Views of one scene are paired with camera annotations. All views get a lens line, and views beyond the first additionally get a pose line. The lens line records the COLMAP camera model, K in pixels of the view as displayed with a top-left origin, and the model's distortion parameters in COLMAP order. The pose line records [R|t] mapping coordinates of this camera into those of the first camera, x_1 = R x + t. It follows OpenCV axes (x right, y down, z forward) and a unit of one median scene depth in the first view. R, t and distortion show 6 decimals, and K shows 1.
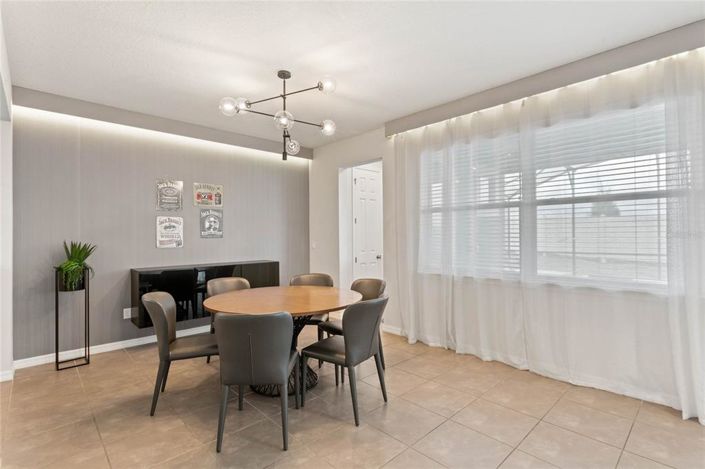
lens RADIAL K [[340.2, 0, 352.5], [0, 340.2, 234.5], [0, 0, 1]] dist [0.110035, -0.000062]
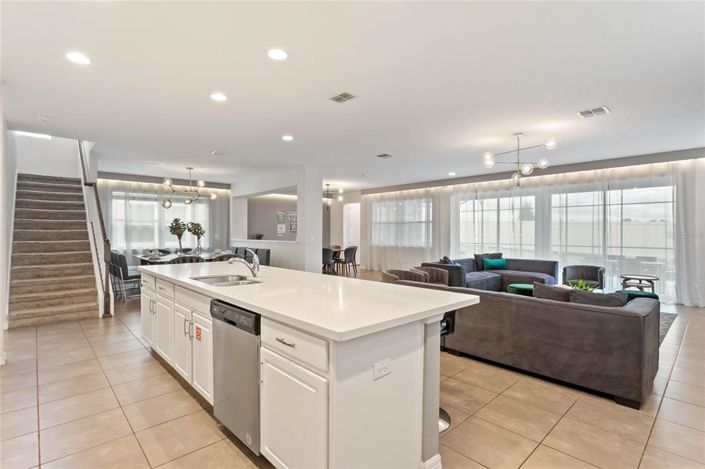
lens RADIAL K [[342.8, 0, 352.5], [0, 342.8, 234.5], [0, 0, 1]] dist [0.000002, -0.000010]
pose [[0.999937, 0.009713, -0.005559, 0.051592], [-0.009646, 0.999881, 0.012057, -0.012573], [0.005675, -0.012003, 0.999912, -1.800914]]
